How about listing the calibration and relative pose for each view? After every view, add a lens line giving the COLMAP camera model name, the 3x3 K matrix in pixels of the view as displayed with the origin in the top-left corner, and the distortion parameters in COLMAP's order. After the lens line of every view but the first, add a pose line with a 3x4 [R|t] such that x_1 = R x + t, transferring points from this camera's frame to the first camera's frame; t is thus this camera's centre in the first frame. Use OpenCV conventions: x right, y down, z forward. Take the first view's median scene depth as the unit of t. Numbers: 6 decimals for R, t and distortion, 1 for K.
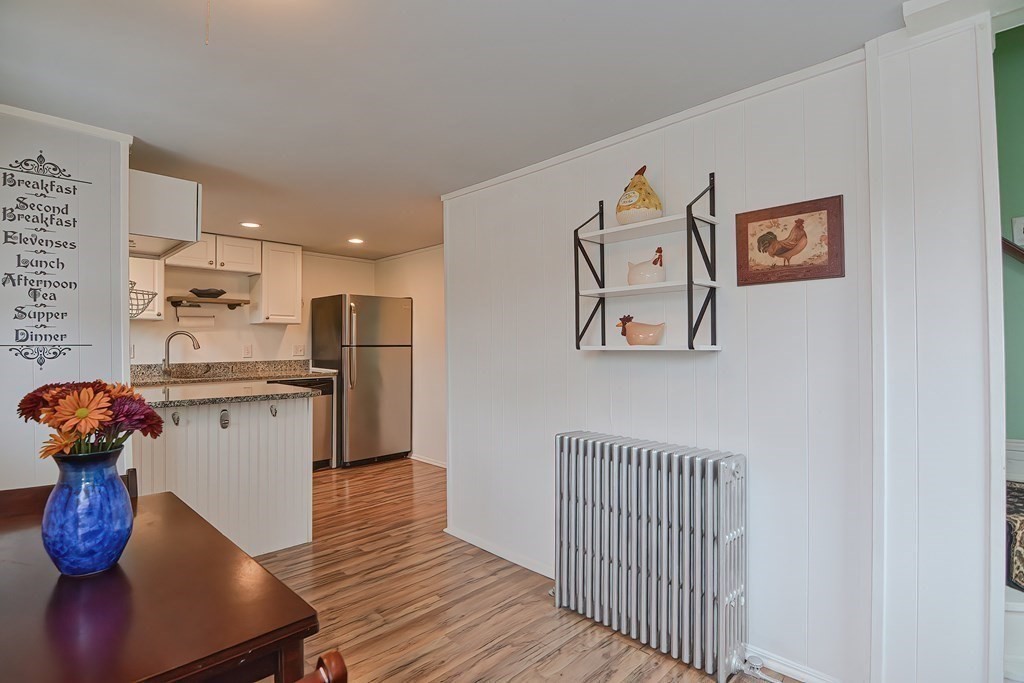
lens RADIAL K [[500.9, 0, 513.2], [0, 500.9, 344.6], [0, 0, 1]] dist [-0.005800, -0.009820]
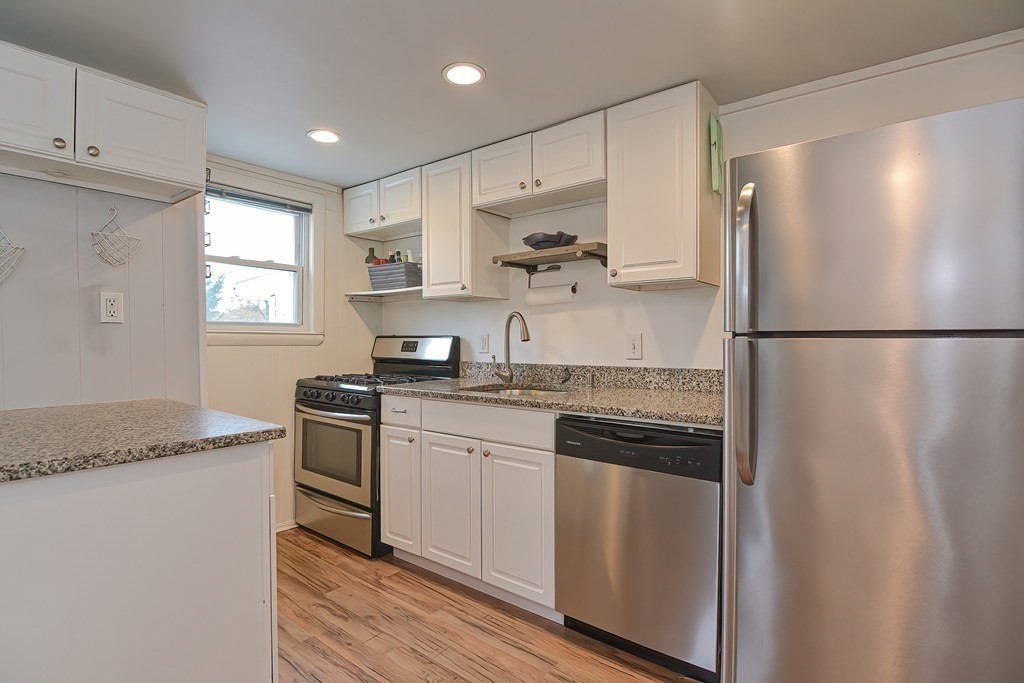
lens RADIAL K [[500.9, 0, 507.5], [0, 500.9, 343.1], [0, 0, 1]] dist [-0.005800, -0.009820]
pose [[0.100788, 0.006492, -0.994887, -0.048849], [-0.002569, 0.999977, 0.006265, 0.007401], [0.994905, 0.001924, 0.100802, 0.874217]]
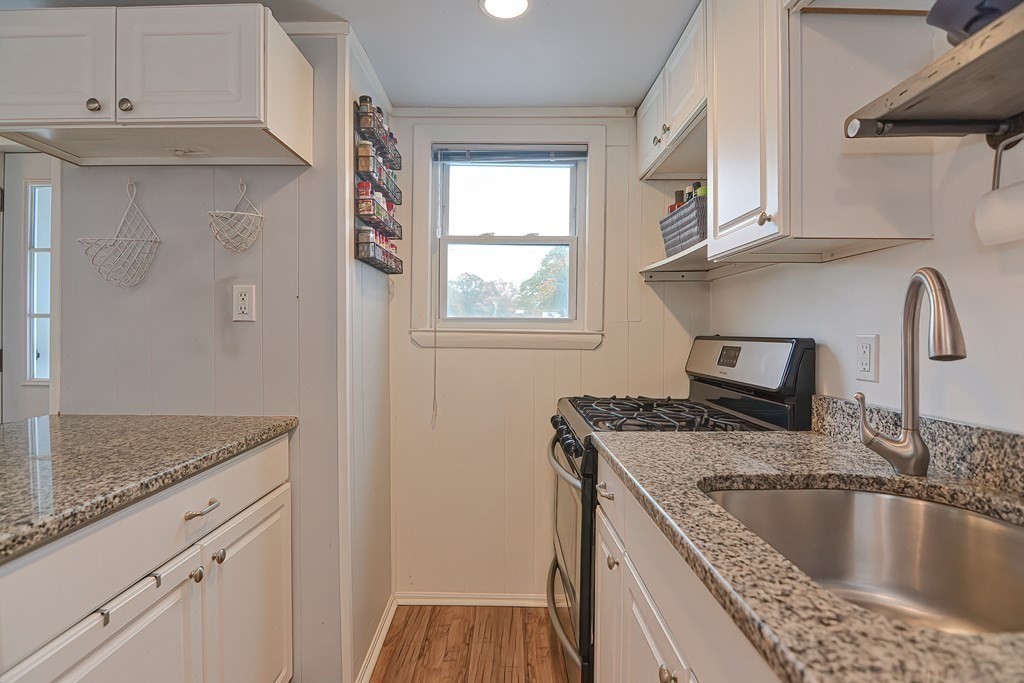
lens RADIAL K [[500.9, 0, 516.6], [0, 500.9, 339.7], [0, 0, 1]] dist [-0.005800, -0.009820]
pose [[-0.719551, 0.001892, -0.694437, -0.384787], [-0.008632, 0.999895, 0.011669, 0.001305], [0.694386, 0.014391, -0.719459, 0.969916]]
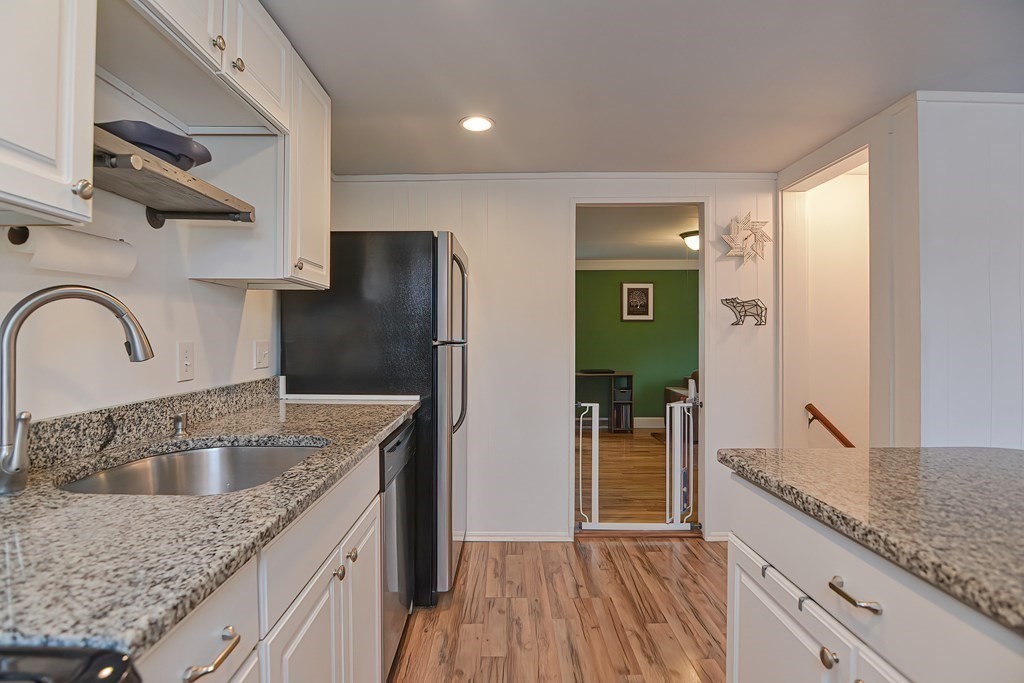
lens RADIAL K [[500.9, 0, 513.3], [0, 500.9, 341.1], [0, 0, 1]] dist [-0.005800, -0.009820]
pose [[0.714821, -0.010264, 0.699233, -0.642012], [0.005510, 0.999944, 0.009045, -0.001672], [-0.699286, -0.002613, 0.714837, 0.655279]]
